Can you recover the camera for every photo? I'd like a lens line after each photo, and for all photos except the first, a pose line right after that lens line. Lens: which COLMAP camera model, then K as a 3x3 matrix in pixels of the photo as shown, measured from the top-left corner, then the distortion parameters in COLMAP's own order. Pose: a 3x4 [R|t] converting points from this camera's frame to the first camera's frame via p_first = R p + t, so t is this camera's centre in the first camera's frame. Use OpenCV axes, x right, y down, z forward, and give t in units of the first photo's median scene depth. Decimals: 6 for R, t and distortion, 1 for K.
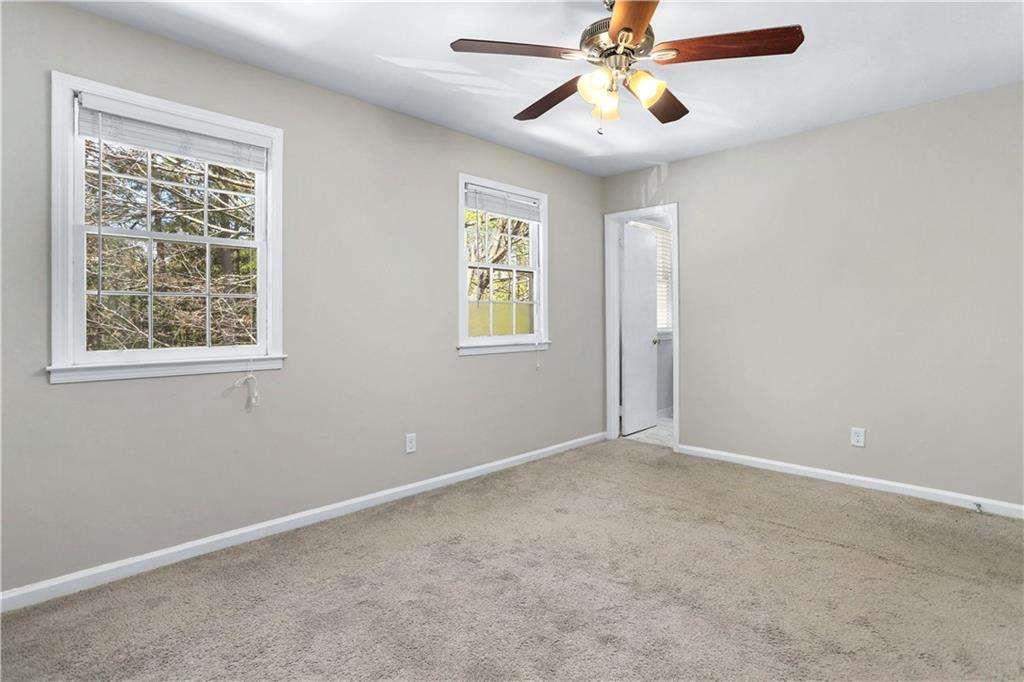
lens RADIAL K [[504.8, 0, 510.8], [0, 504.8, 323.2], [0, 0, 1]] dist [-0.057518, 0.027549]
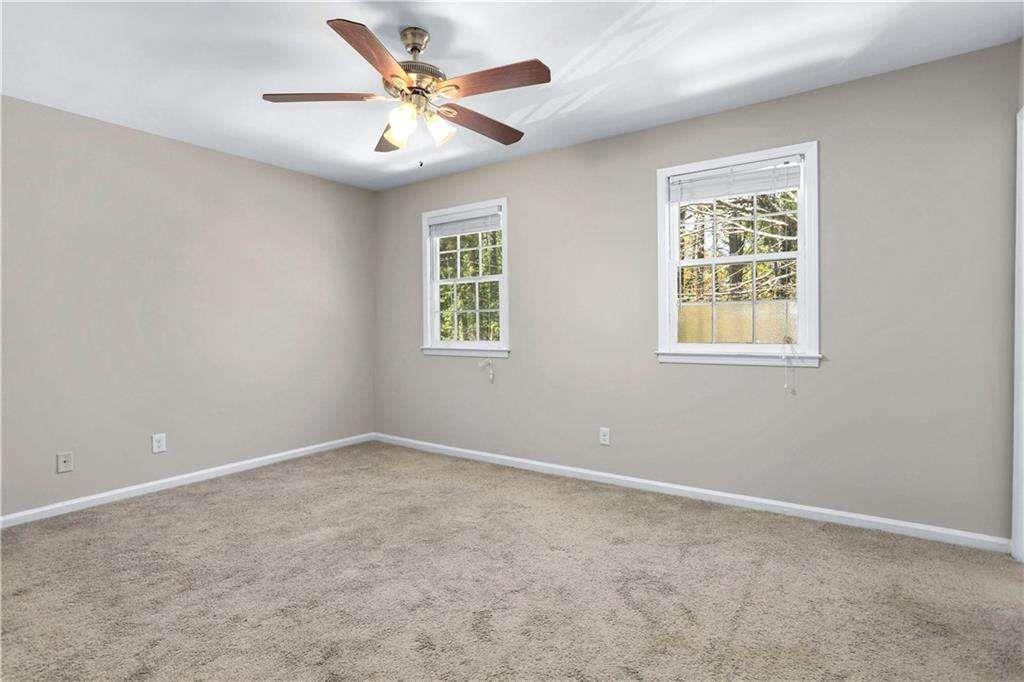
lens RADIAL K [[505.7, 0, 513.2], [0, 505.7, 335.8], [0, 0, 1]] dist [-0.021329, 0.026592]
pose [[0.210670, 0.031364, -0.977054, 0.776986], [0.007426, 0.999405, 0.033683, -0.020304], [0.977529, -0.014351, 0.210312, 0.525749]]
